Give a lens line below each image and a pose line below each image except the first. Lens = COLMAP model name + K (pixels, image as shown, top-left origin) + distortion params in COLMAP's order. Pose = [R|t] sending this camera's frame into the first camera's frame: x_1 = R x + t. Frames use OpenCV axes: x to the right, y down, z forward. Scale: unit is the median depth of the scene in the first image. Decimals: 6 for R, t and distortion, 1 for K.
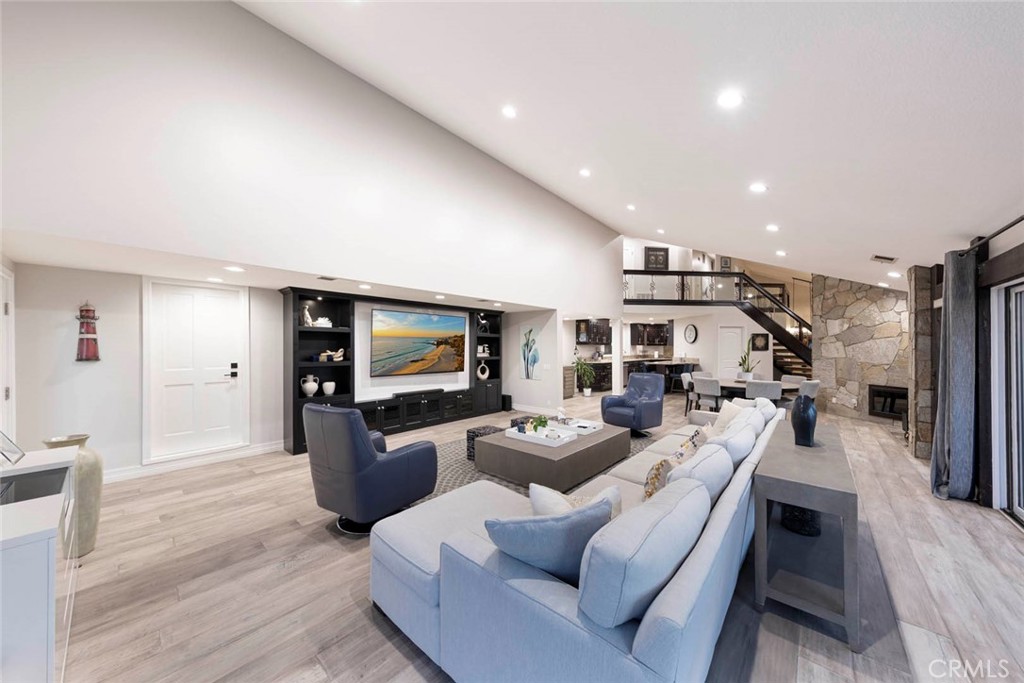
lens RADIAL K [[350.2, 0, 505.9], [0, 350.2, 343.5], [0, 0, 1]] dist [0.002427, -0.000114]
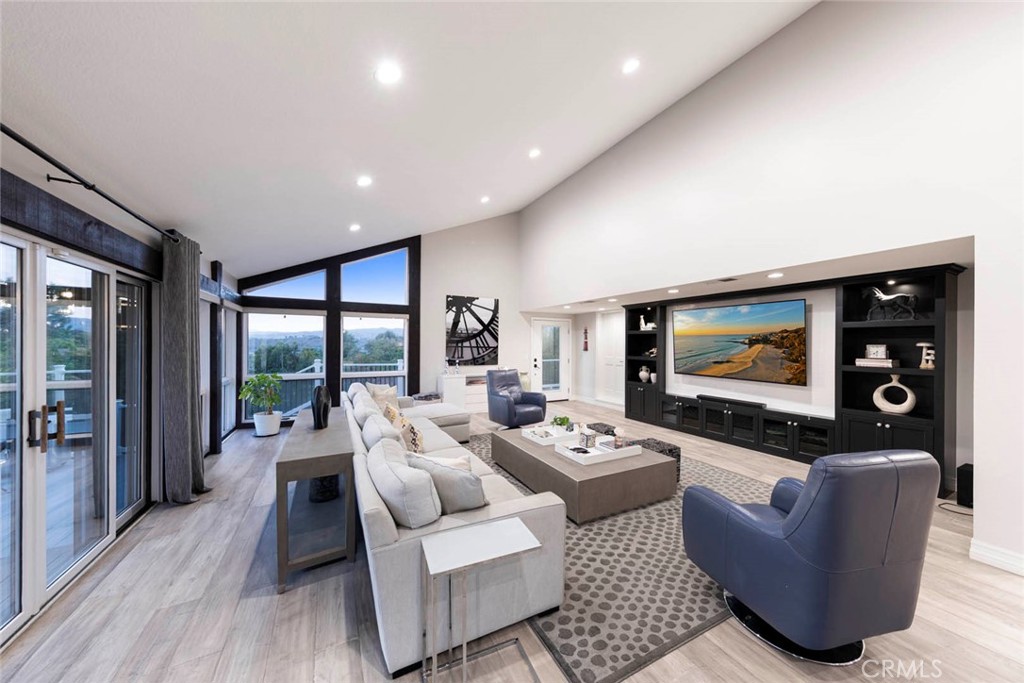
lens RADIAL K [[350.2, 0, 530.9], [0, 350.2, 344.3], [0, 0, 1]] dist [0.002427, -0.000114]
pose [[-0.319179, -0.001112, -0.947694, 0.715871], [0.001647, 0.999997, -0.001728, 0.005610], [0.947693, -0.002112, -0.319176, 0.839818]]
